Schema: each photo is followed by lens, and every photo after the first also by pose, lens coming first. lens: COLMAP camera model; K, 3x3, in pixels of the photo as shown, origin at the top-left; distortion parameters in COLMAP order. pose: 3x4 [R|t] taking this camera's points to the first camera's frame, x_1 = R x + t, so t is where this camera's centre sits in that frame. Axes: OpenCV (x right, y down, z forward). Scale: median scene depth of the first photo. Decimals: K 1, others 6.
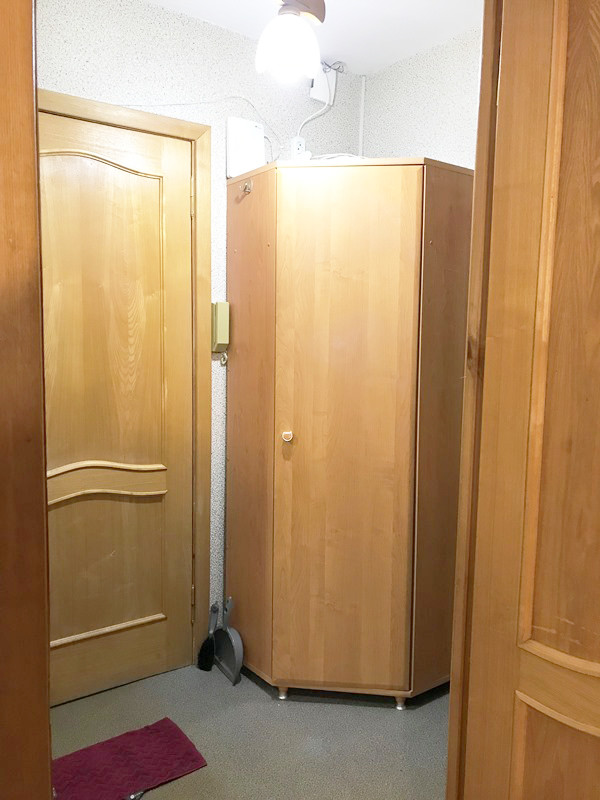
lens RADIAL K [[636.9, 0, 299.0], [0, 636.9, 401.1], [0, 0, 1]] dist [0.007831, -0.010145]
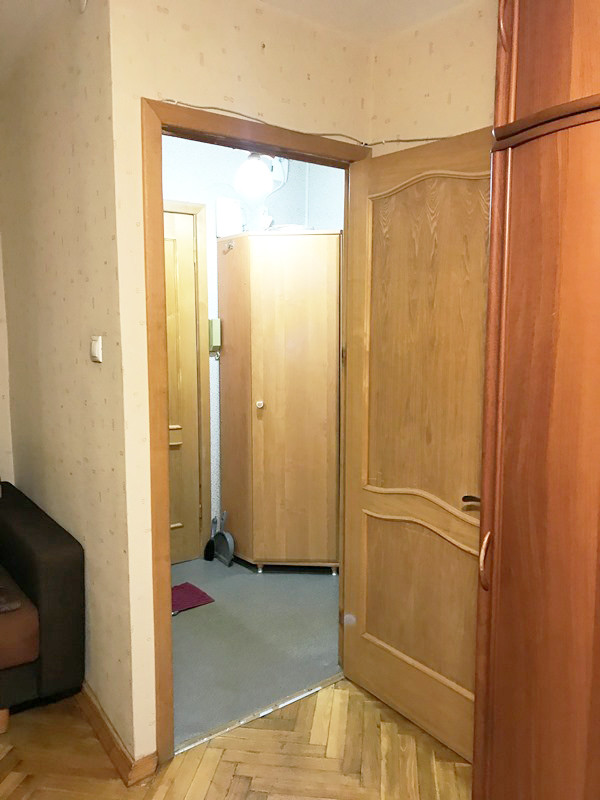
lens RADIAL K [[636.9, 0, 300.6], [0, 636.9, 398.8], [0, 0, 1]] dist [0.007831, -0.010145]
pose [[0.999243, -0.020200, 0.033235, 0.030163], [0.019647, 0.999665, 0.016873, 0.015754], [-0.033565, -0.016207, 0.999305, -0.562895]]
